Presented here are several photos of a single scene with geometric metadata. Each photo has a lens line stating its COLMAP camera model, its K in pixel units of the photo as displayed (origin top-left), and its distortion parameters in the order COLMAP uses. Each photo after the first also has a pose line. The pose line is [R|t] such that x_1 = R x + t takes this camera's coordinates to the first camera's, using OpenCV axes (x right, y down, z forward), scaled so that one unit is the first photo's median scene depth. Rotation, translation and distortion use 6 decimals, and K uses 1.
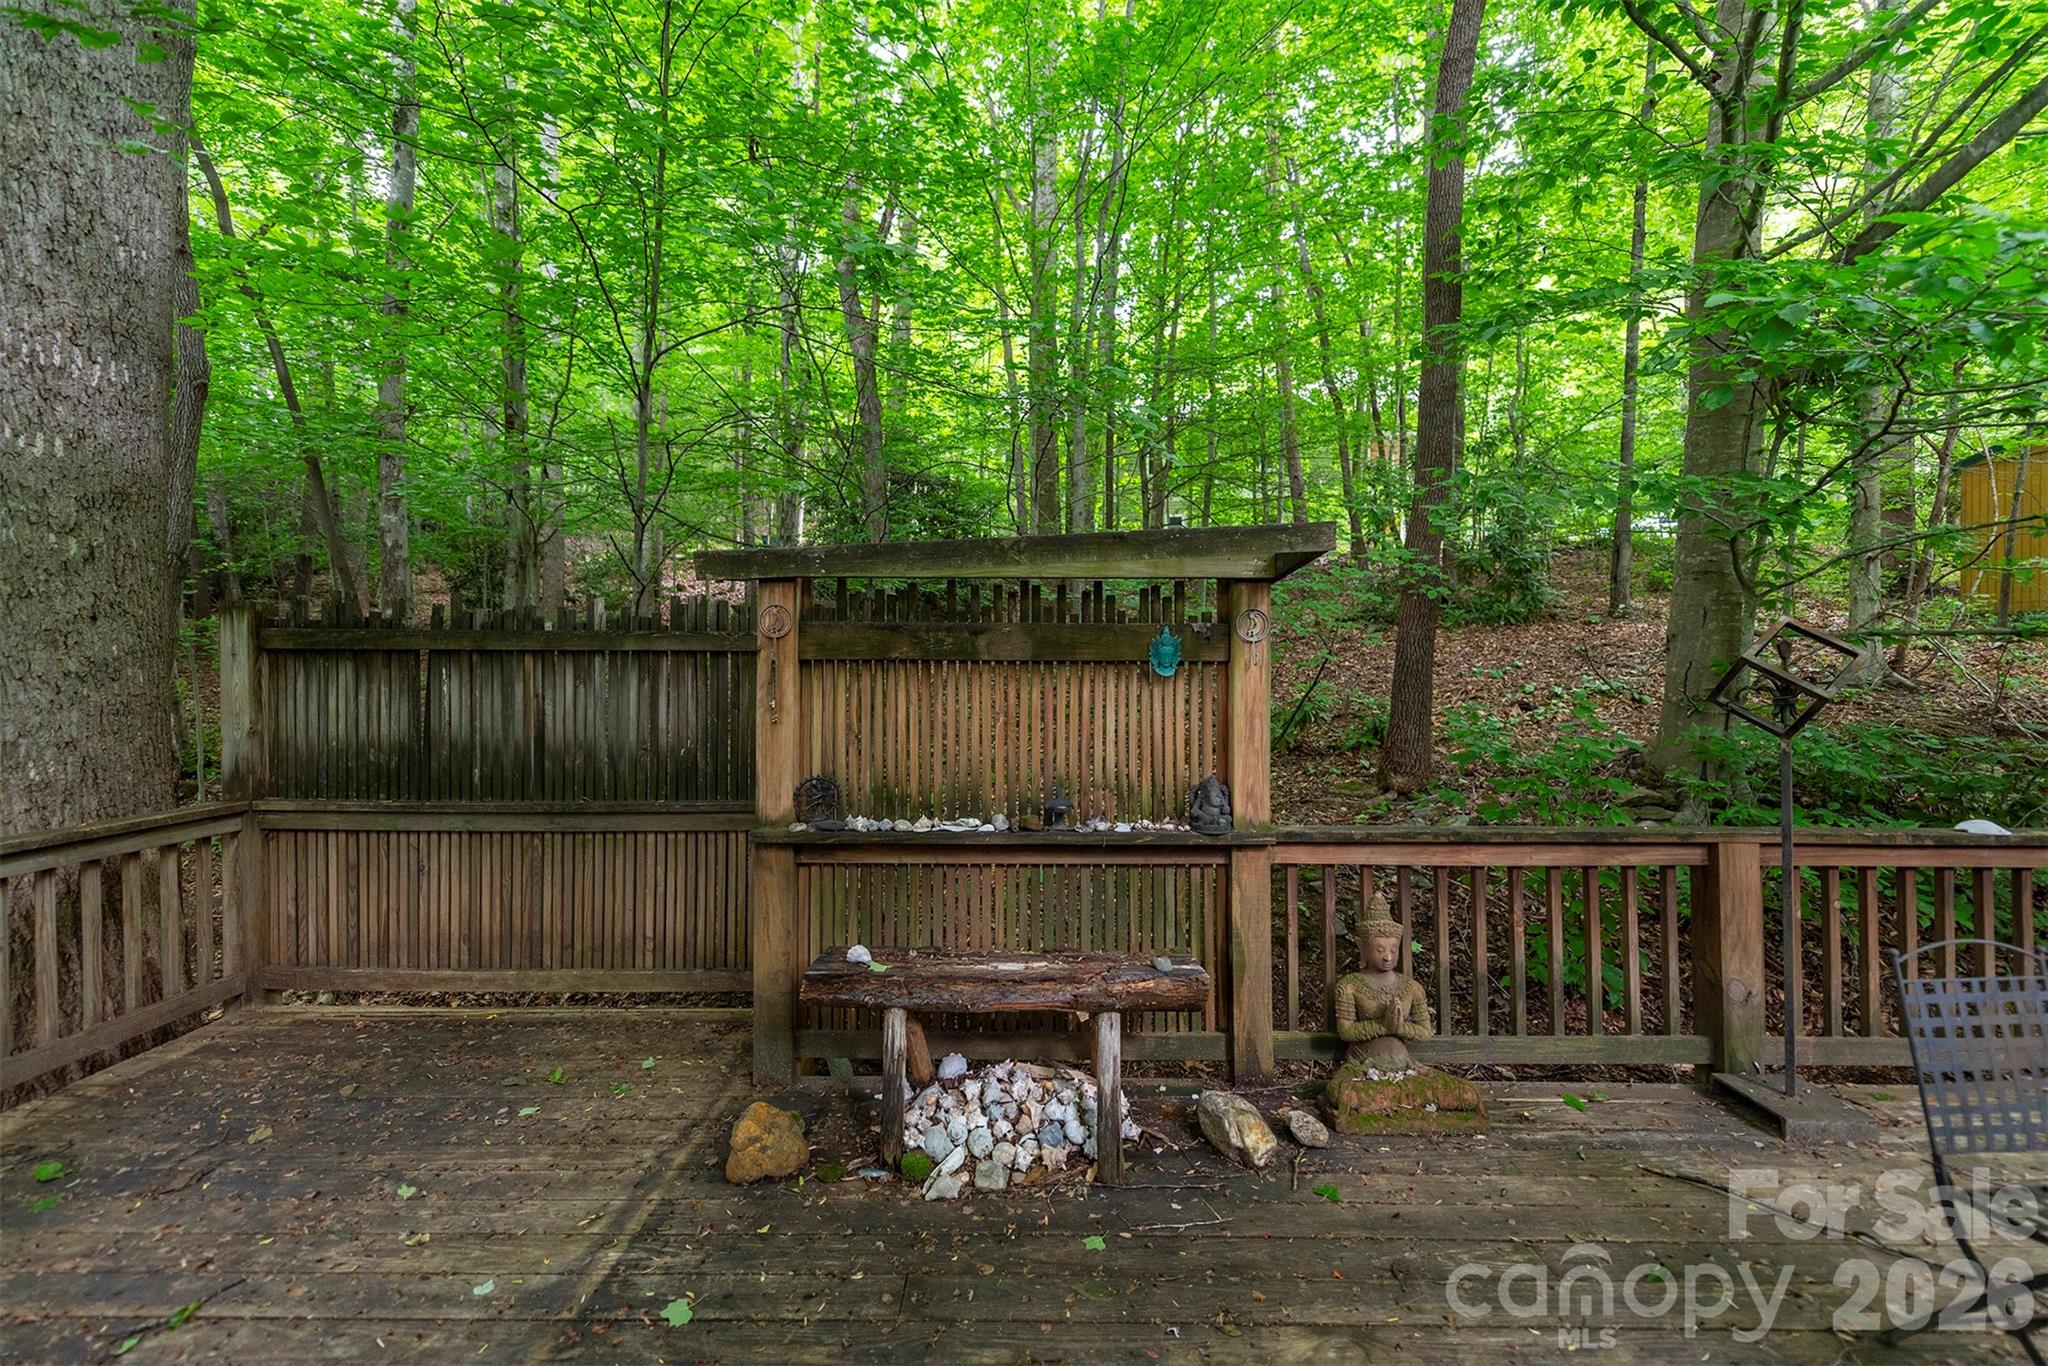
lens RADIAL K [[801.2, 0, 1022.2], [0, 801.2, 672.4], [0, 0, 1]] dist [0.007467, -0.001199]
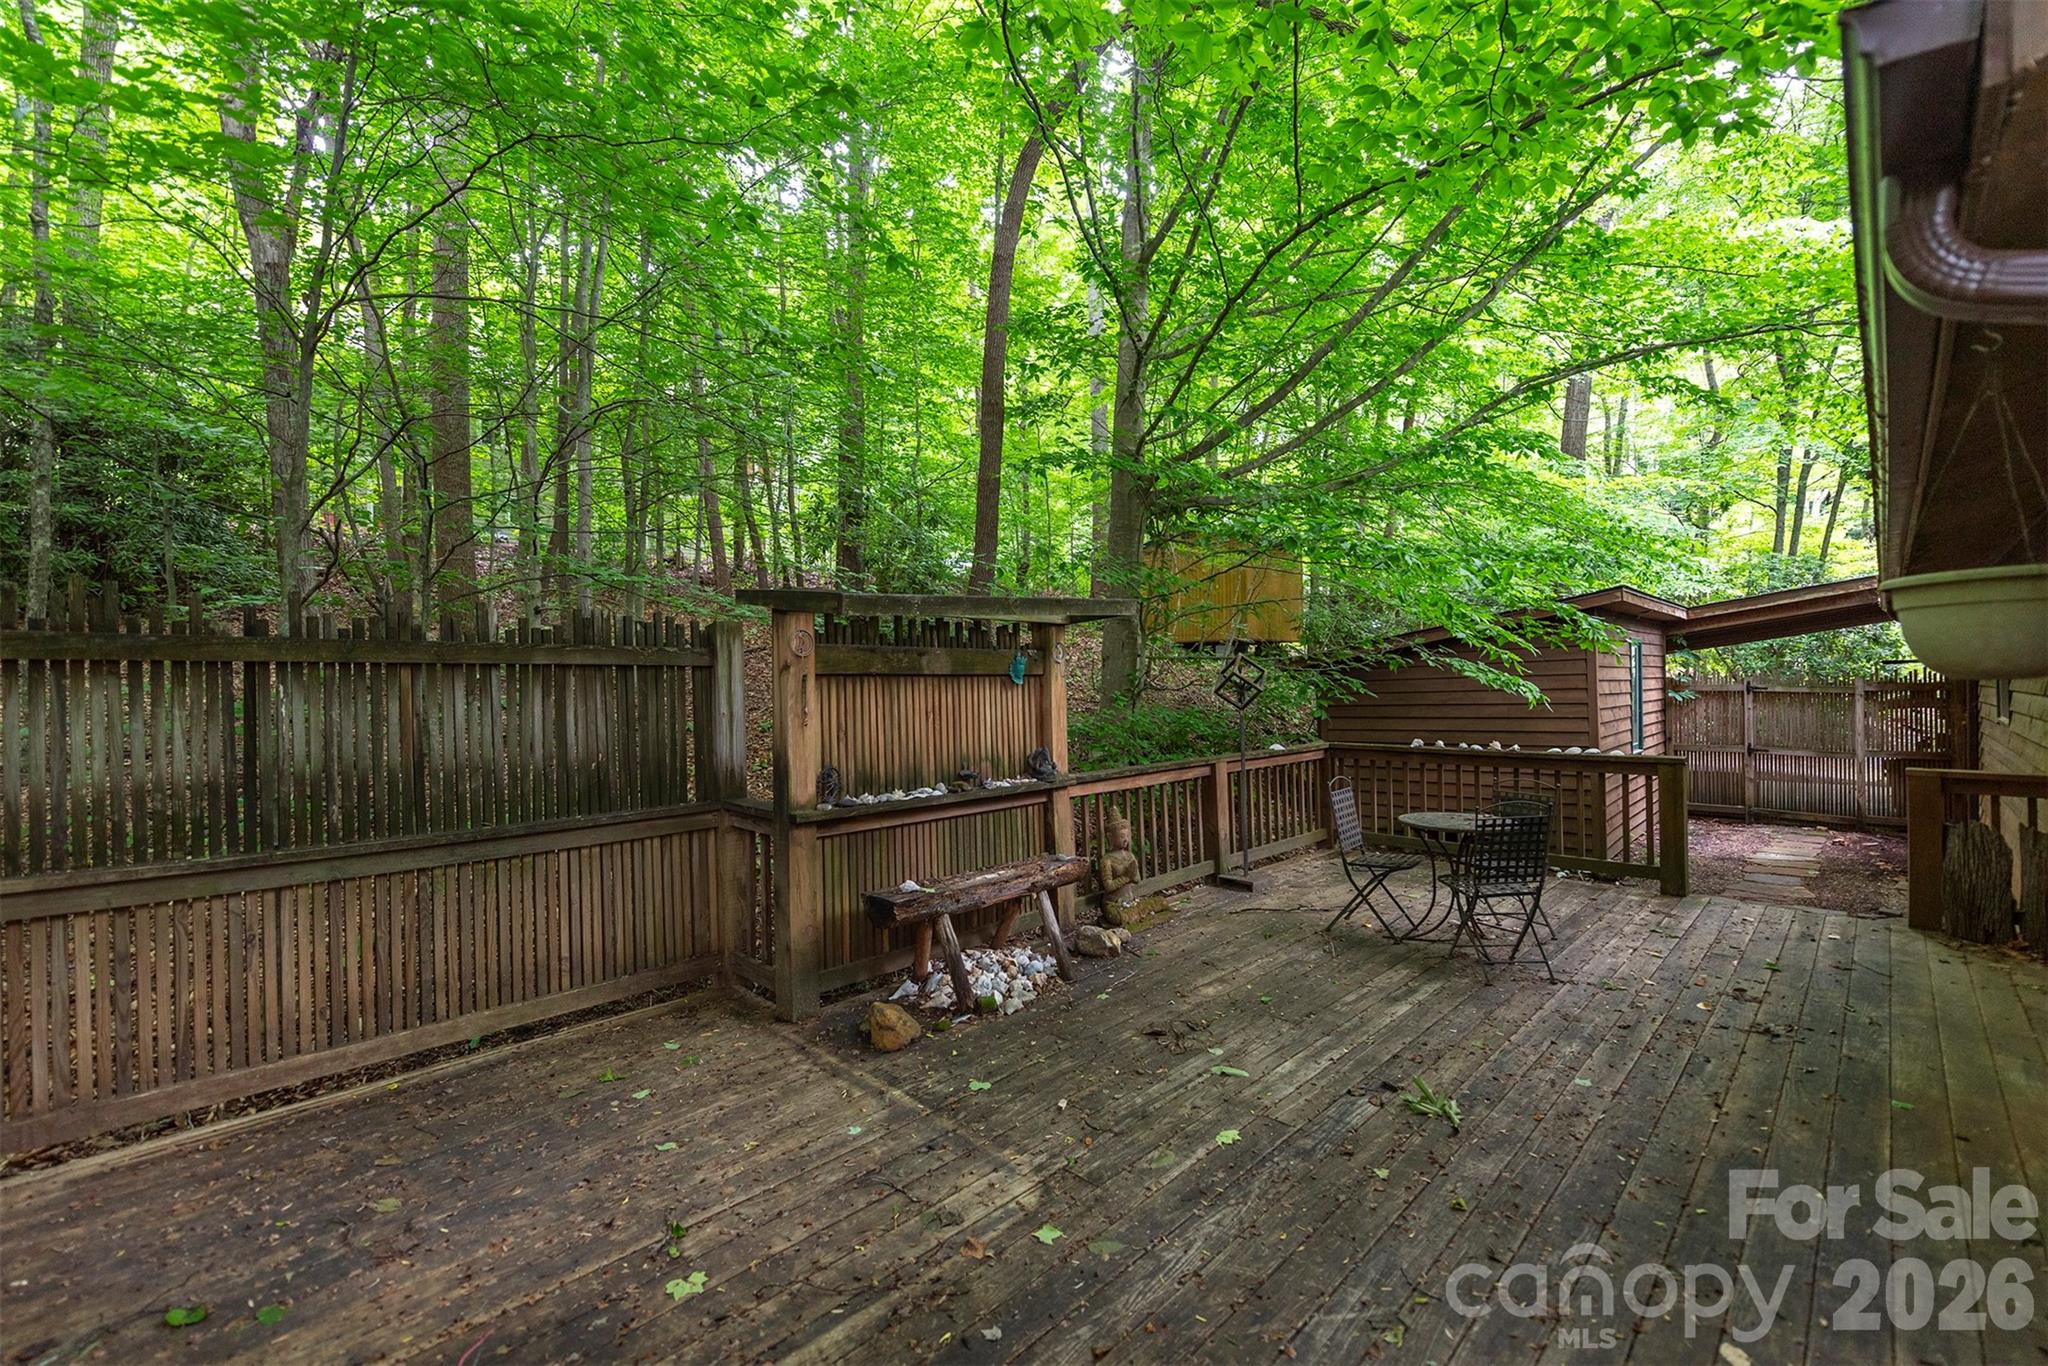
lens RADIAL K [[878.3, 0, 1009.9], [0, 878.3, 674.6], [0, 0, 1]] dist [0.008554, -0.000437]
pose [[0.699324, -0.004263, 0.714792, -1.037351], [0.007904, 0.999967, -0.001769, -0.010046], [-0.714761, 0.006887, 0.699335, -0.169646]]
